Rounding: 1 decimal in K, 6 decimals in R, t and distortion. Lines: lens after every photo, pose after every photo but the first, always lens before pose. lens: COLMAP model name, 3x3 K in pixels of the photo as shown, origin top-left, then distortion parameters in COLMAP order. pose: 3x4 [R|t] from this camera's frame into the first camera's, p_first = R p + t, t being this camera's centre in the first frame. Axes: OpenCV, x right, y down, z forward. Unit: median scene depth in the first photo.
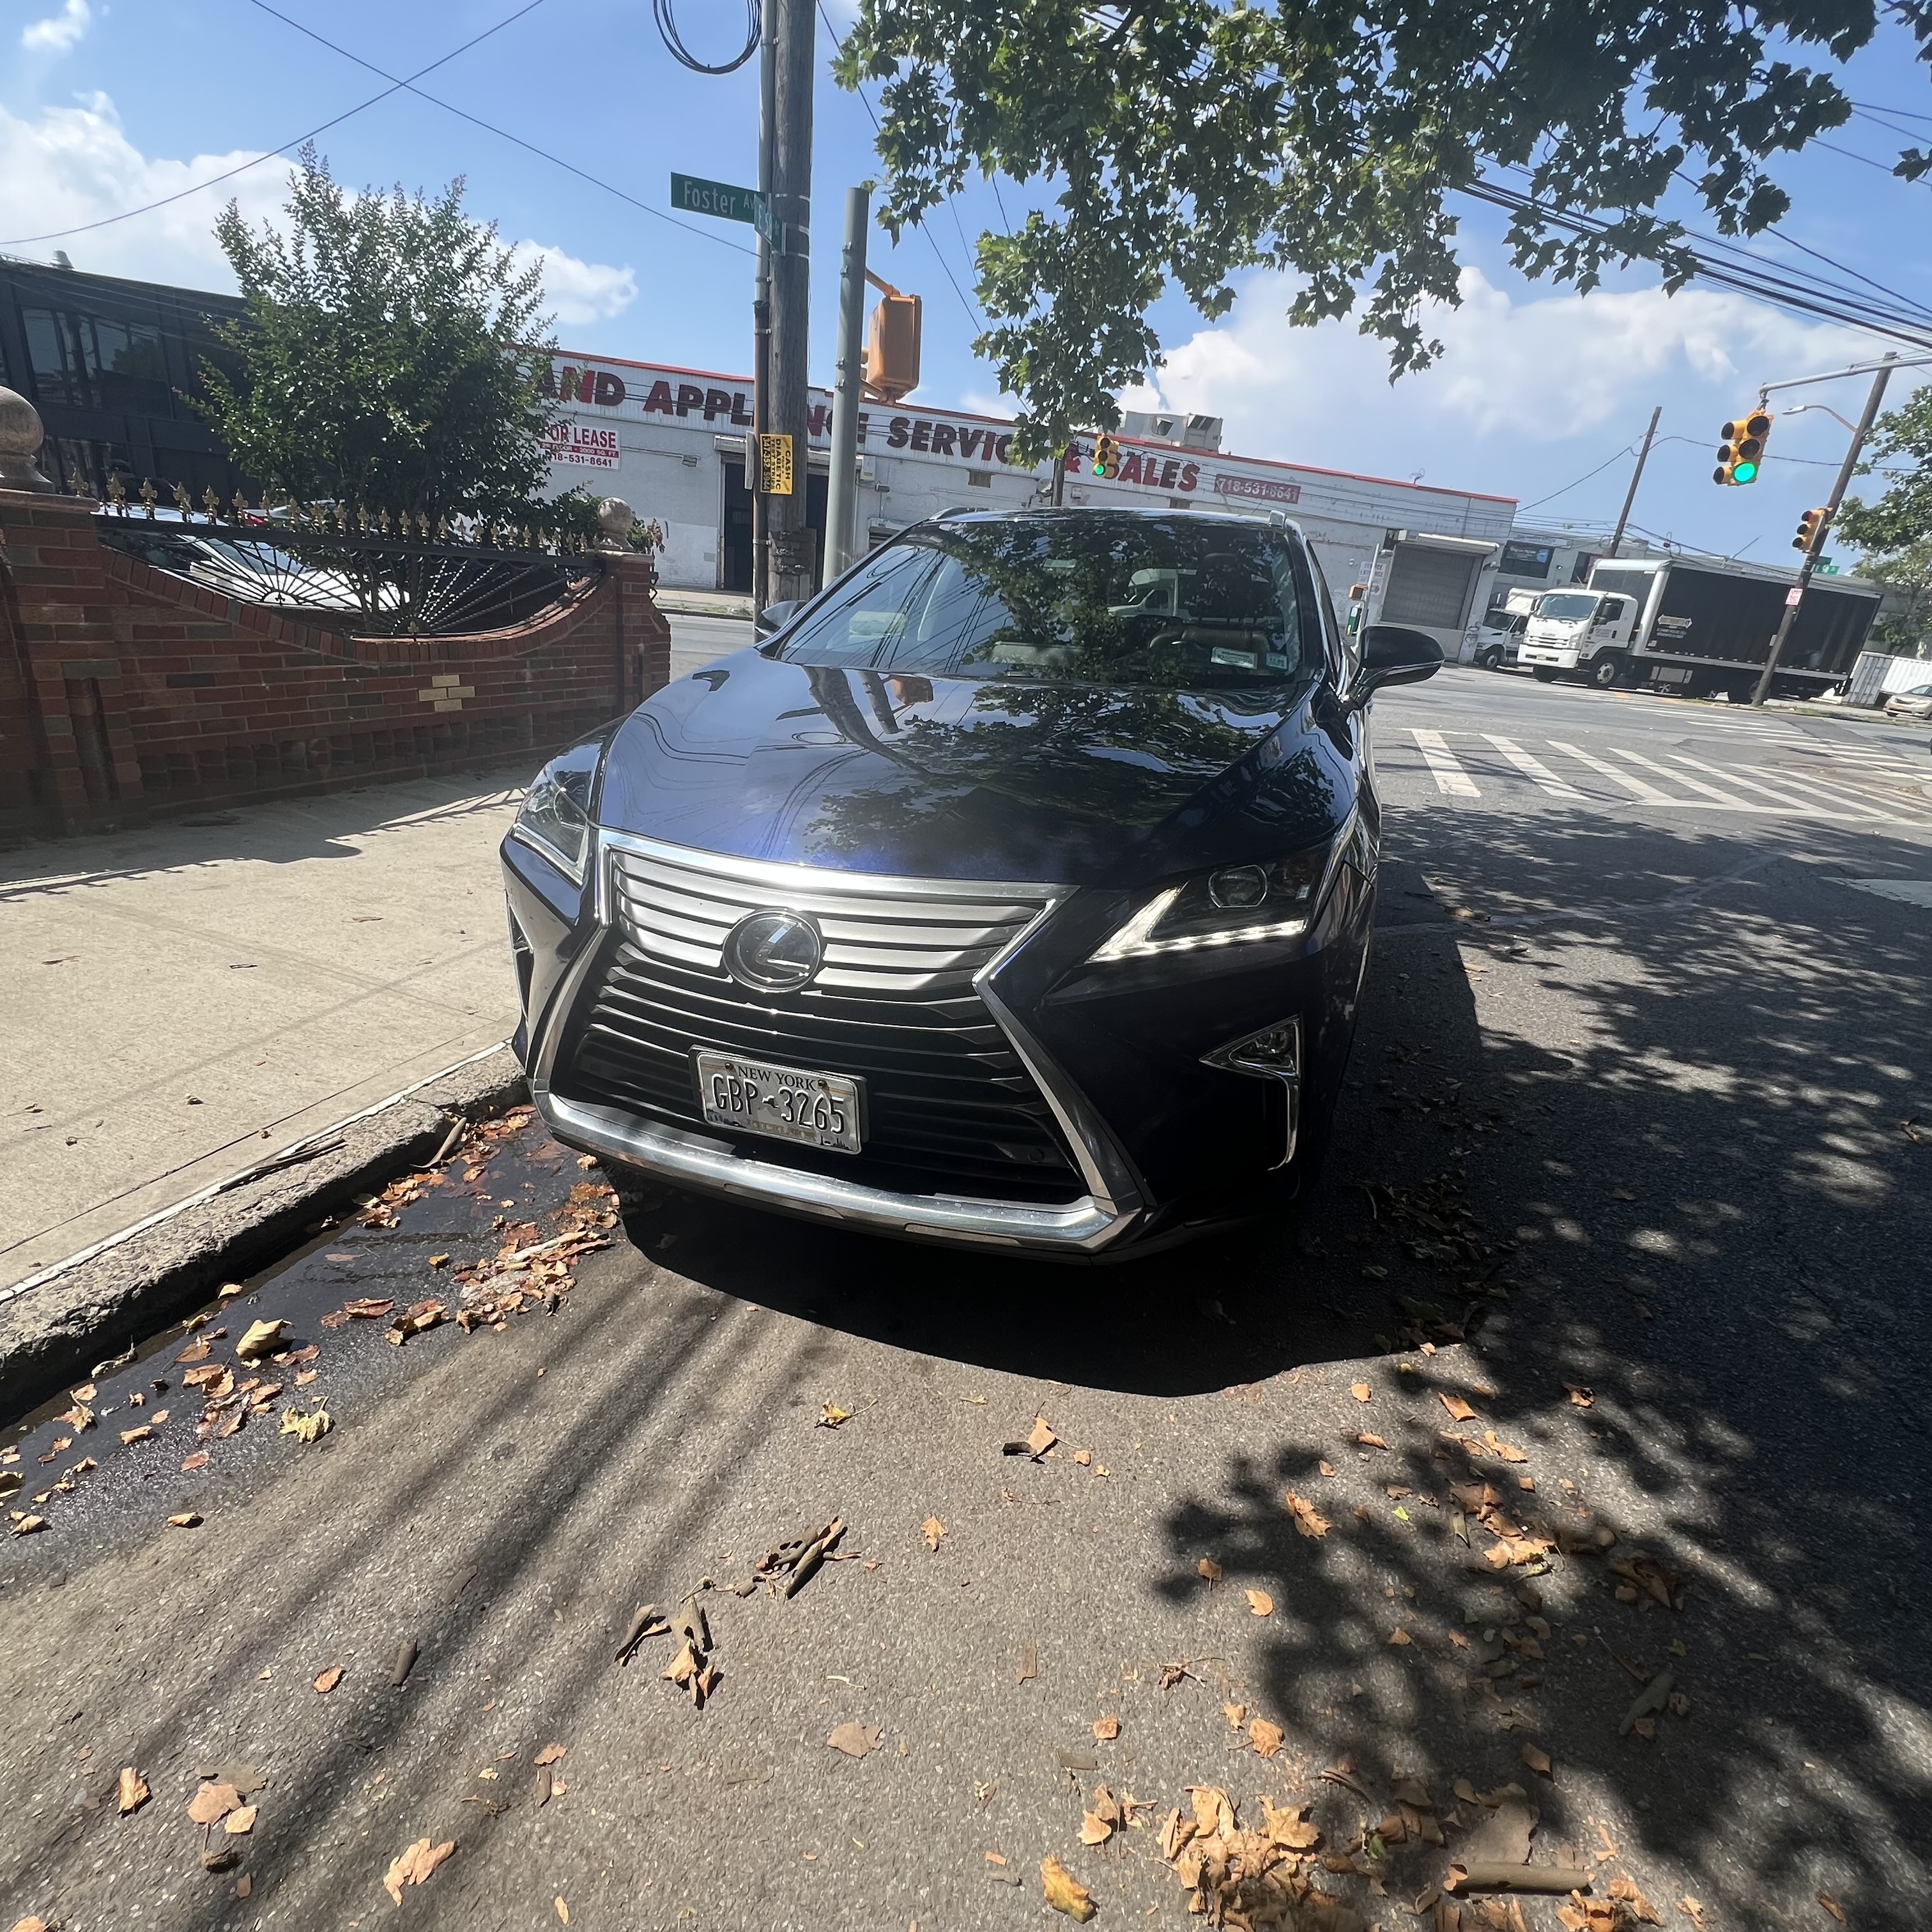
lens RADIAL K [[1042.6, 0, 964.3], [0, 1042.6, 972.5], [0, 0, 1]] dist [-0.004237, 0.001510]
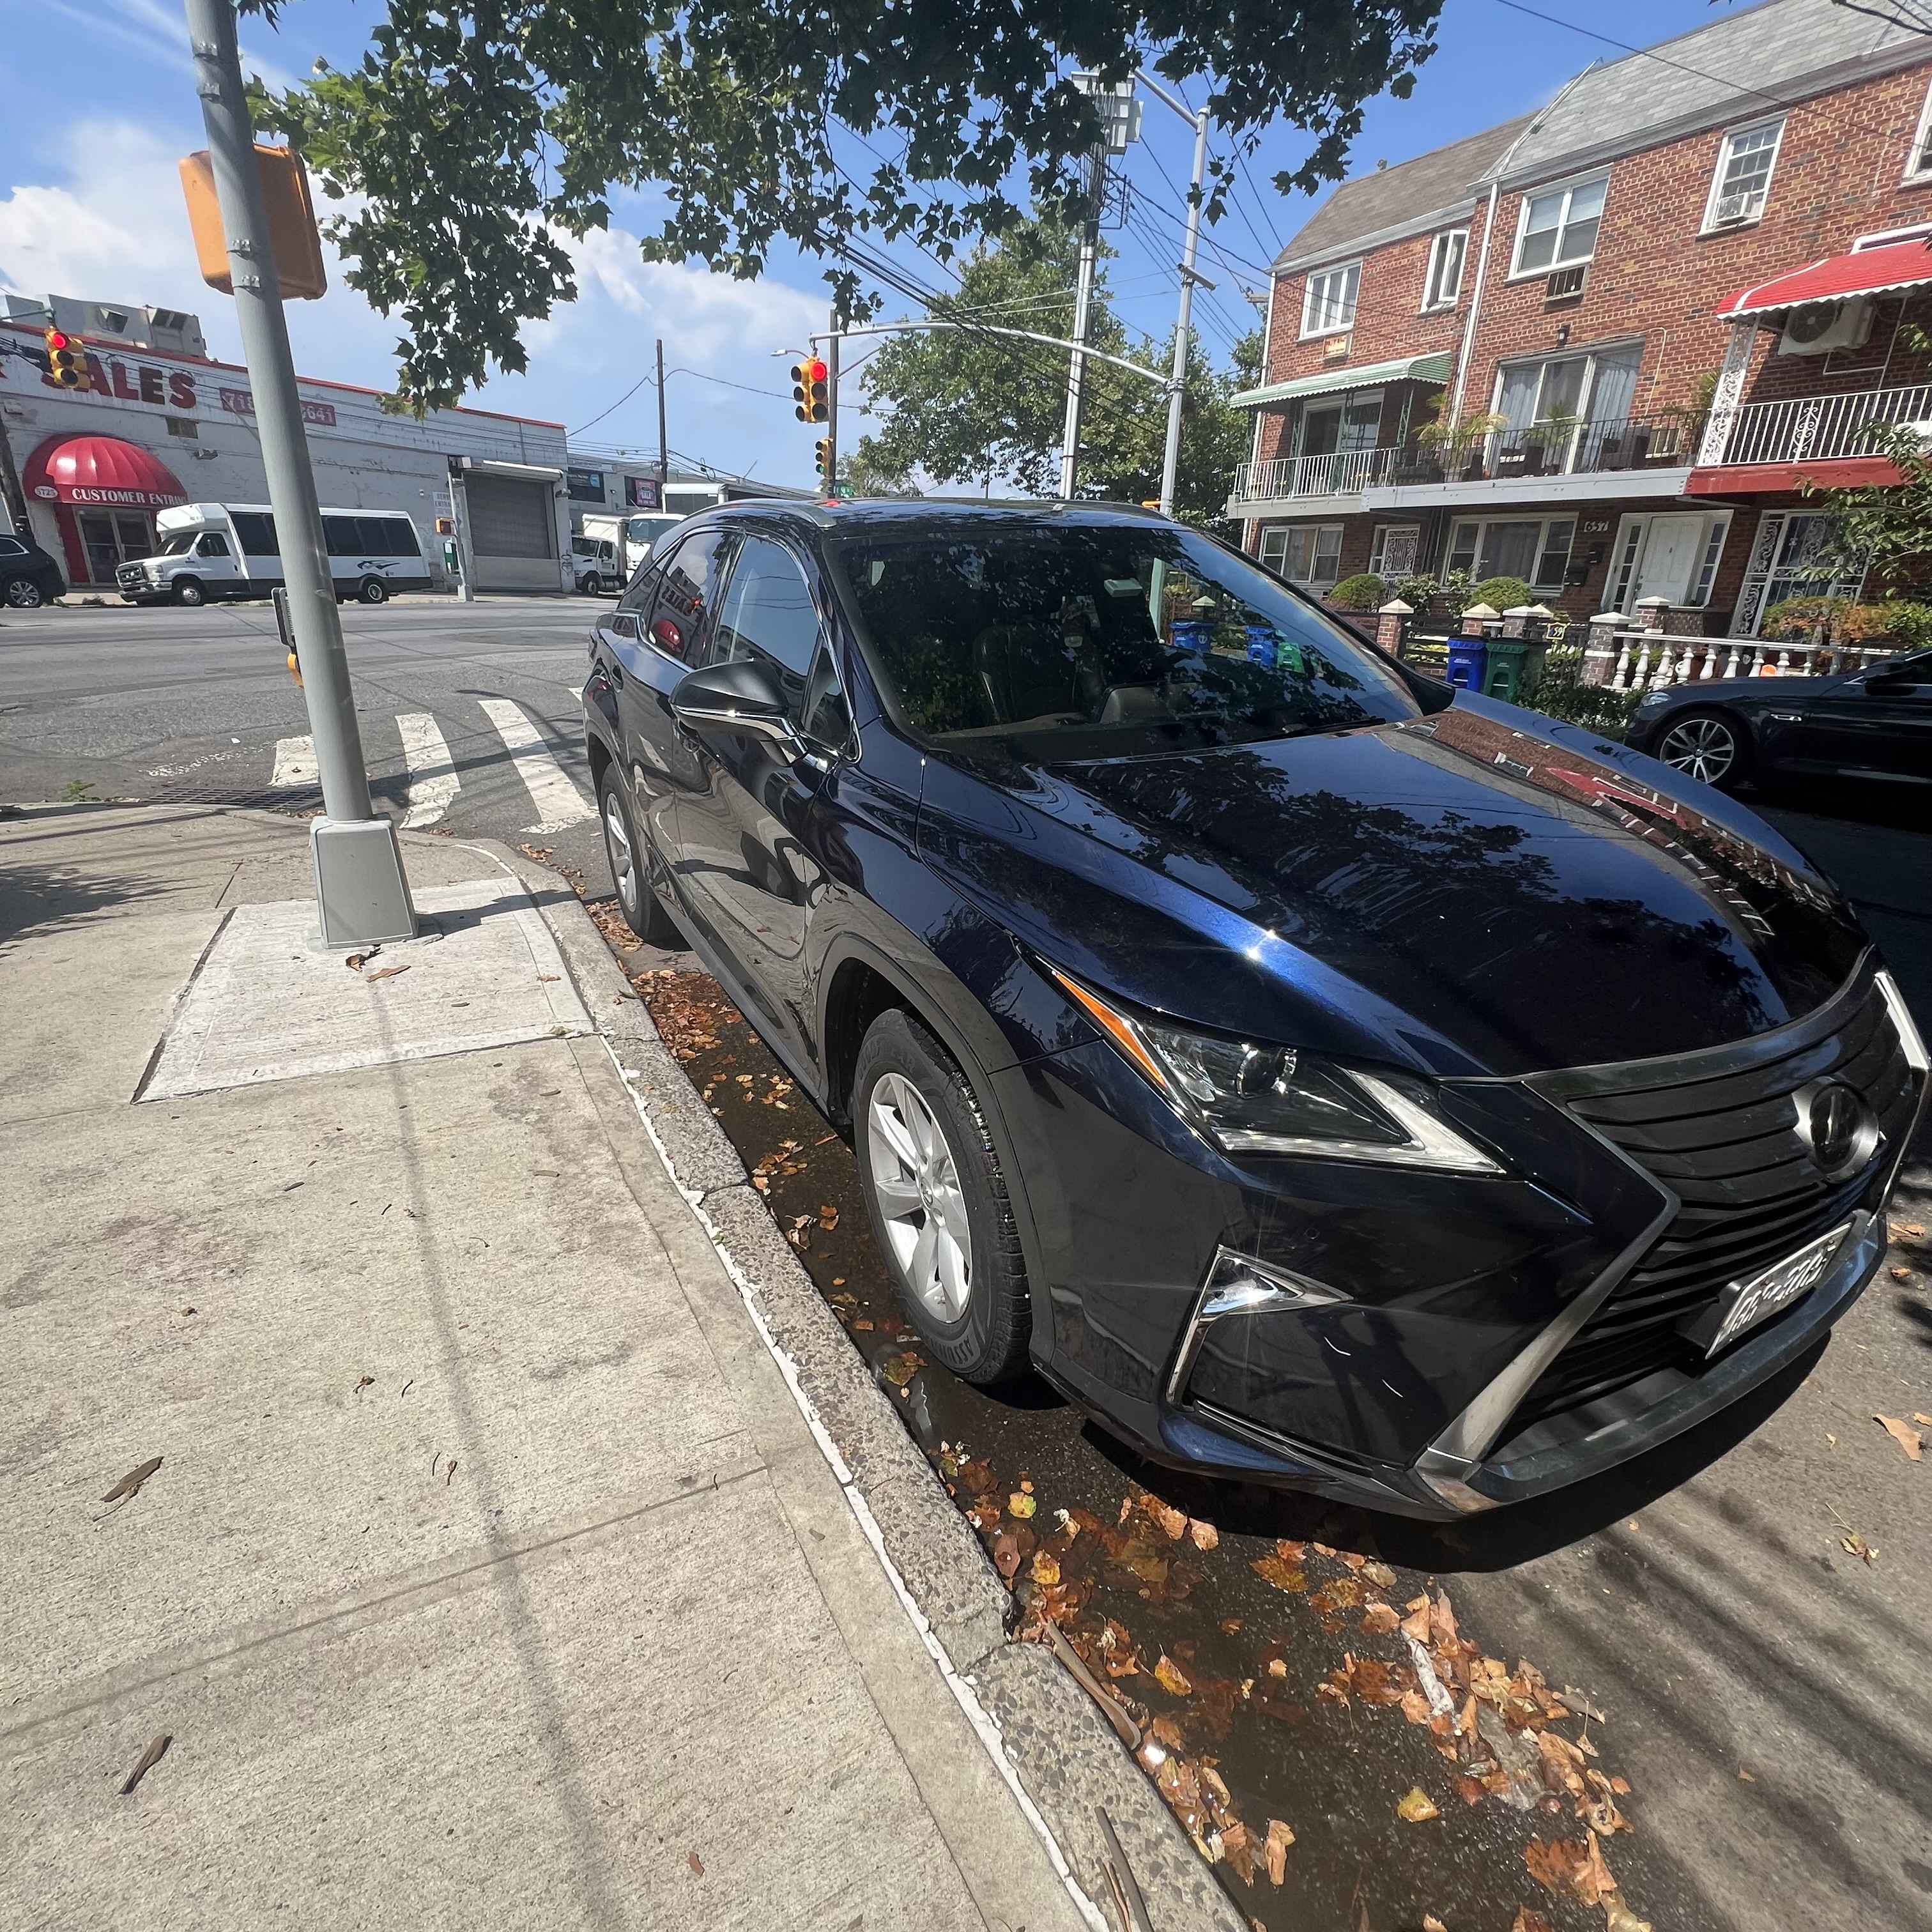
lens RADIAL K [[1042.6, 0, 964.3], [0, 1042.6, 972.5], [0, 0, 1]] dist [-0.004237, 0.001510]
pose [[0.669456, -0.332341, 0.664362, -0.266659], [0.289320, 0.940371, 0.178874, -0.111746], [-0.684194, 0.072465, 0.725691, 0.195883]]
